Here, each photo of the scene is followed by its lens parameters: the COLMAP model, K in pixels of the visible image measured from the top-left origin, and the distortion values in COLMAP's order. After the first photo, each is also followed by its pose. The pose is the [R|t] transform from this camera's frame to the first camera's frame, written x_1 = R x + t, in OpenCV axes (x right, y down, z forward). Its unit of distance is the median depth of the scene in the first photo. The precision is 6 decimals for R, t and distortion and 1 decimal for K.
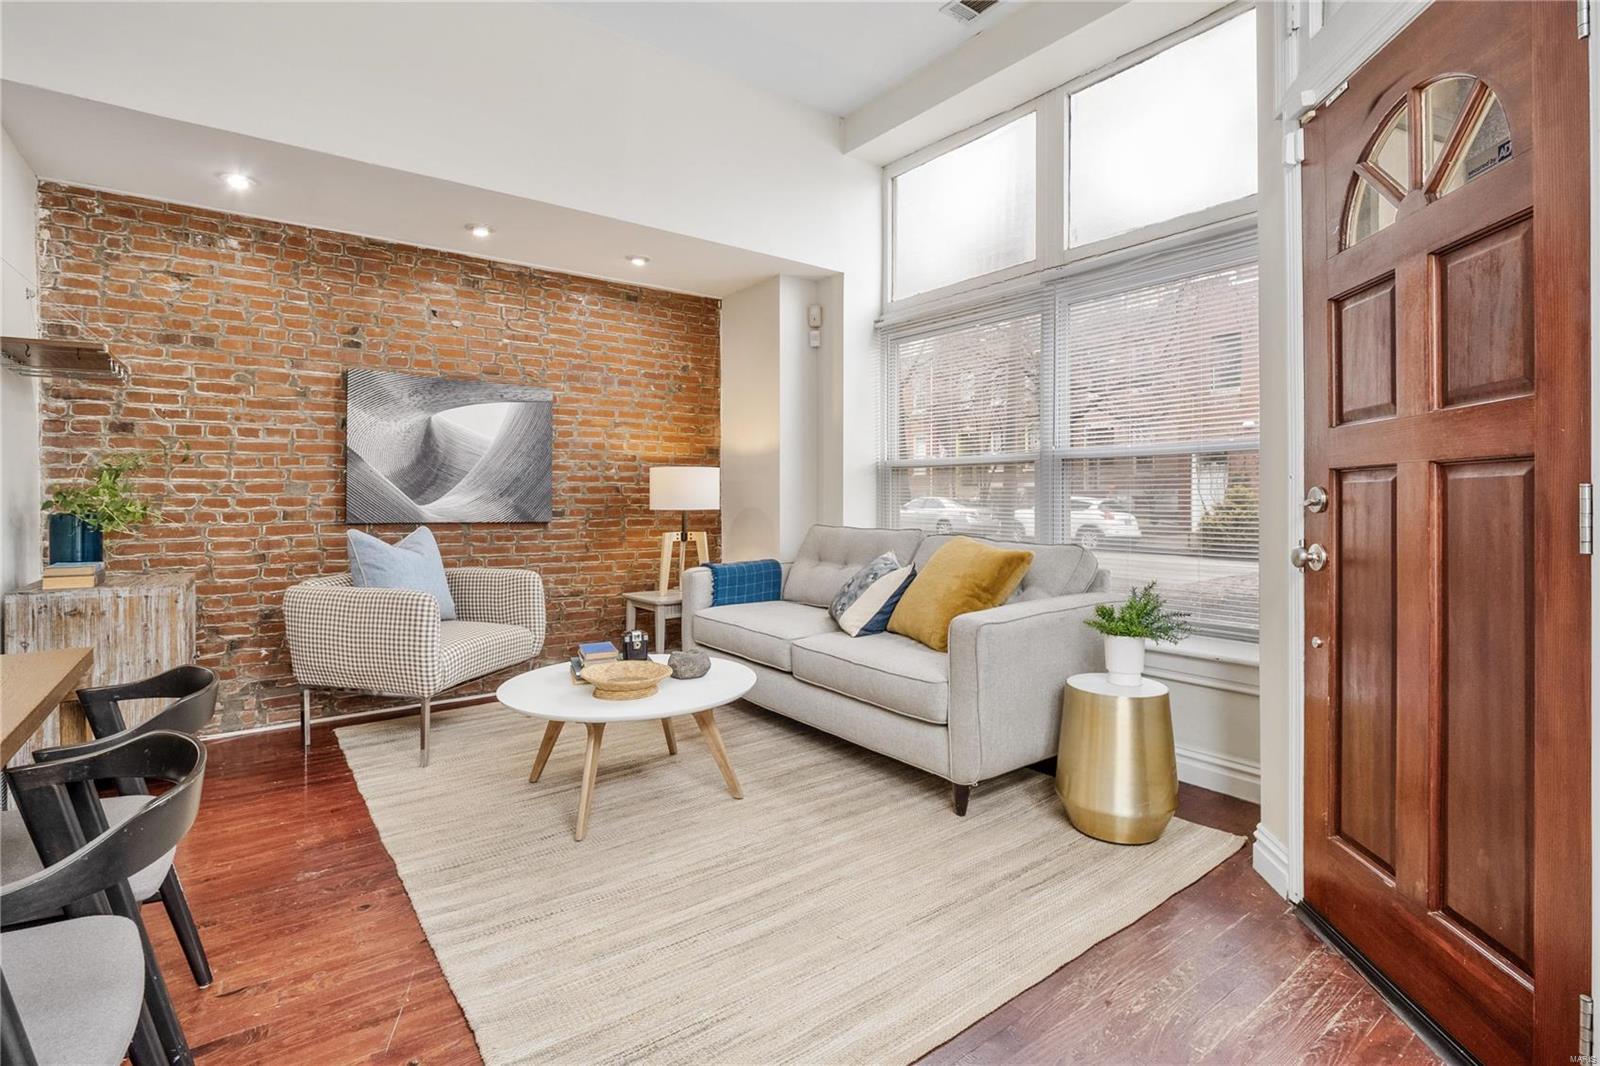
lens RADIAL K [[755.8, 0, 798.1], [0, 755.8, 522.5], [0, 0, 1]] dist [-0.004755, -0.000341]
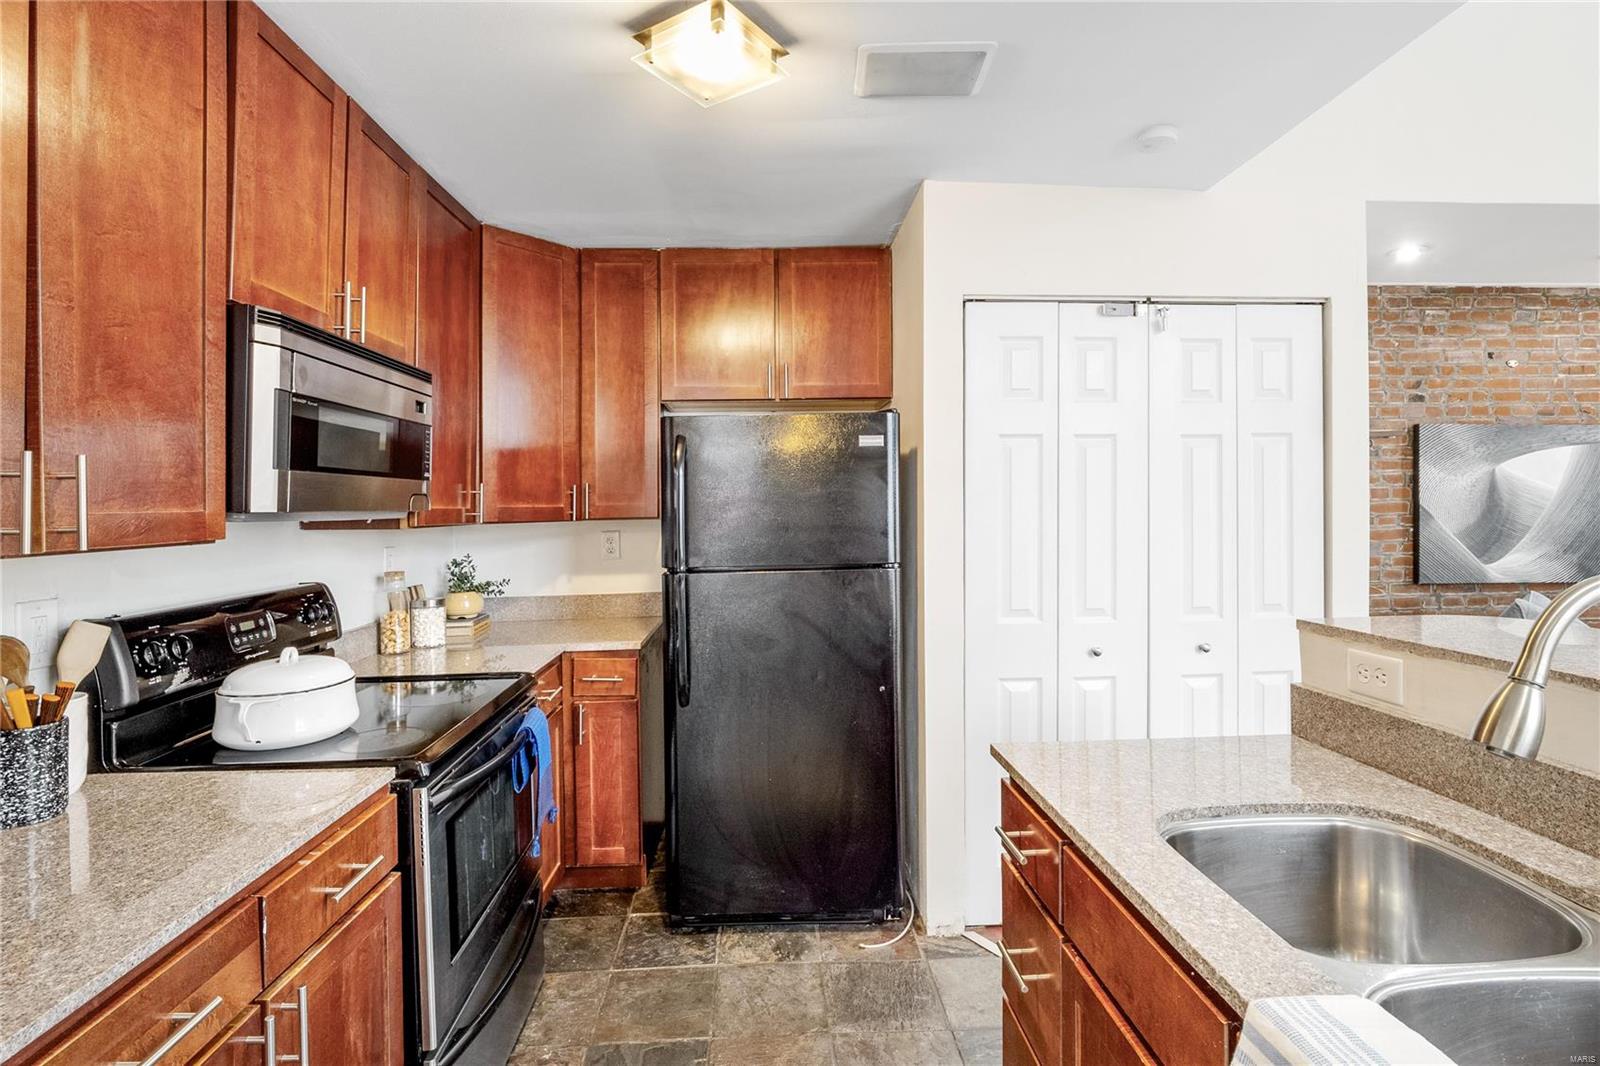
lens RADIAL K [[755.8, 0, 799.5], [0, 755.8, 516.3], [0, 0, 1]] dist [-0.004755, -0.000341]
pose [[0.833680, 0.001266, -0.552246, -0.692966], [-0.005379, 0.999969, -0.005829, -0.072147], [0.552221, 0.007830, 0.833661, -0.236379]]
